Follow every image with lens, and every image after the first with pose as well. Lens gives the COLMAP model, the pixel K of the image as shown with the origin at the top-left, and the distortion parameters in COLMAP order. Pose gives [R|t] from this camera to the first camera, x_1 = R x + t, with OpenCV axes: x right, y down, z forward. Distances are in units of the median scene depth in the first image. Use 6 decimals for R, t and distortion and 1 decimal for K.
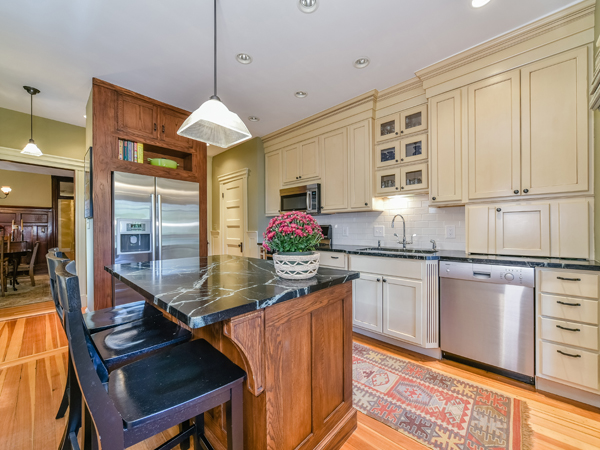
lens RADIAL K [[240.6, 0, 288.3], [0, 240.6, 226.2], [0, 0, 1]] dist [-0.000037, 0.000027]
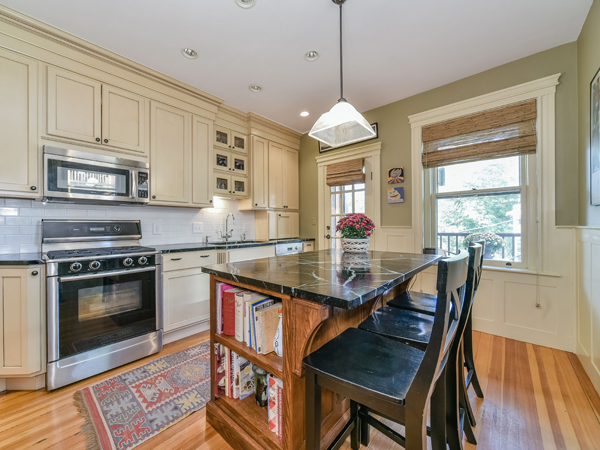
lens RADIAL K [[240.6, 0, 288.3], [0, 240.6, 226.2], [0, 0, 1]] dist [-0.000037, 0.000027]
pose [[-0.017962, 0.000992, 0.999838, -0.775075], [-0.007437, 0.999972, -0.001125, 0.015586], [-0.999811, -0.007456, -0.017954, 0.730495]]
